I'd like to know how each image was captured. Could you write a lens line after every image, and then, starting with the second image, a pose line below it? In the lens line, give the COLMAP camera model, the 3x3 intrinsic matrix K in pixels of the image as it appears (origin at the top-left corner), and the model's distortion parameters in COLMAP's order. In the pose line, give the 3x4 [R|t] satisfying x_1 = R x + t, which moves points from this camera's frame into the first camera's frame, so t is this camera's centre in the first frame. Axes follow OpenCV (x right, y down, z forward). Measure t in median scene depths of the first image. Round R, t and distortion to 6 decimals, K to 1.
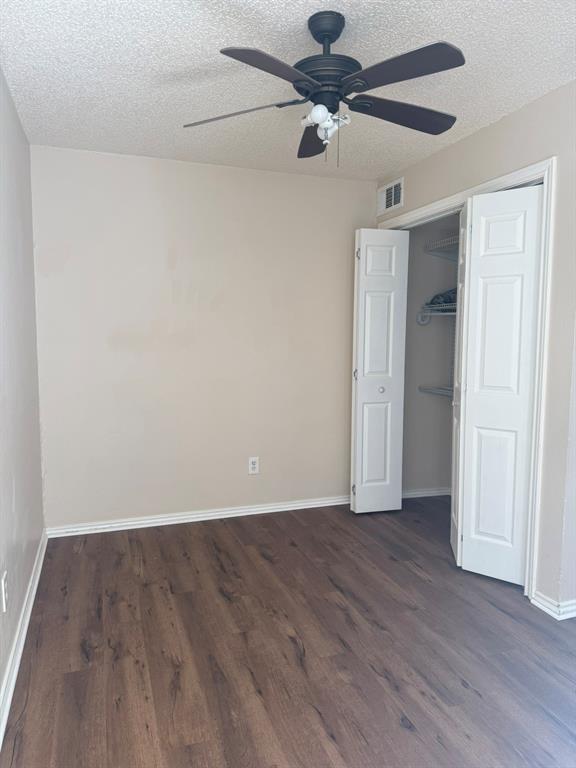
lens RADIAL K [[541.0, 0, 287.4], [0, 541.0, 382.3], [0, 0, 1]] dist [0.050269, -0.061378]
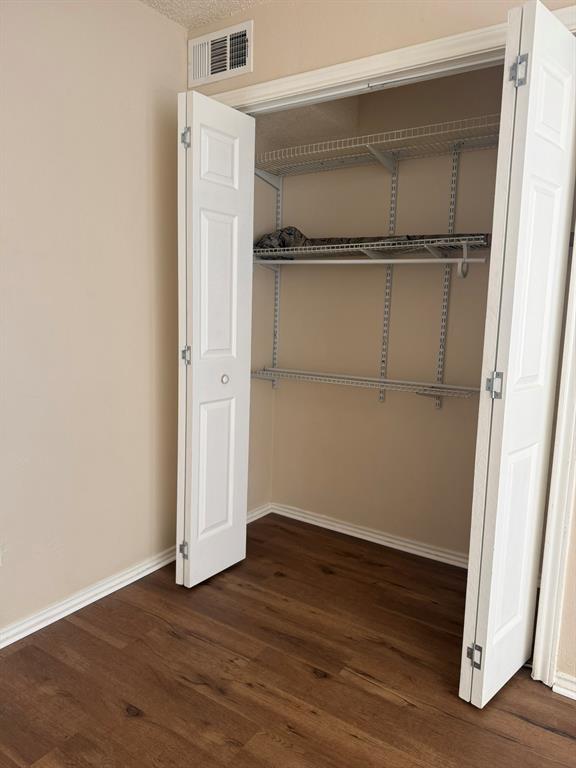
lens RADIAL K [[541.0, 0, 289.5], [0, 541.0, 383.9], [0, 0, 1]] dist [0.050269, -0.061378]
pose [[0.795068, -0.059867, 0.603559, -0.187581], [0.026291, 0.997583, 0.064318, -0.024645], [-0.605951, -0.035269, 0.794720, 0.654824]]
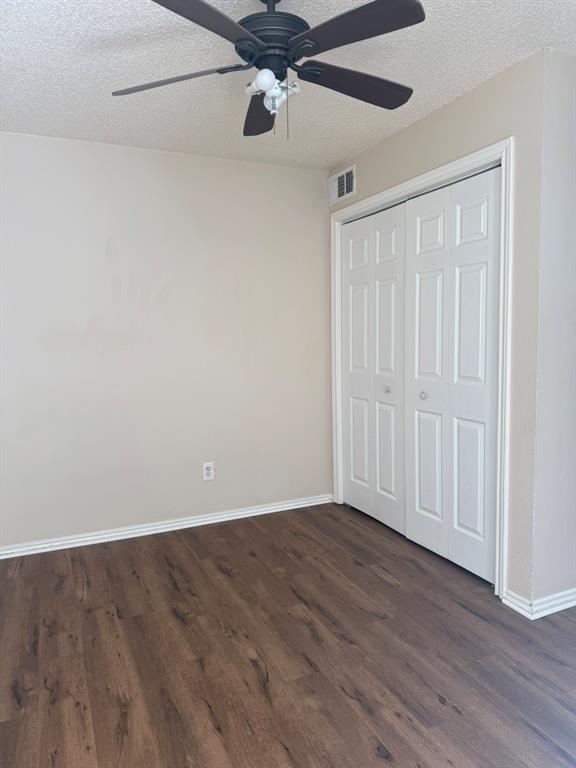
lens RADIAL K [[541.0, 0, 288.7], [0, 541.0, 380.6], [0, 0, 1]] dist [0.050269, -0.061378]
pose [[0.995908, -0.031272, 0.084786, 0.003463], [0.031543, 0.999501, -0.001861, 0.003940], [-0.084686, 0.004528, 0.996397, 0.073163]]
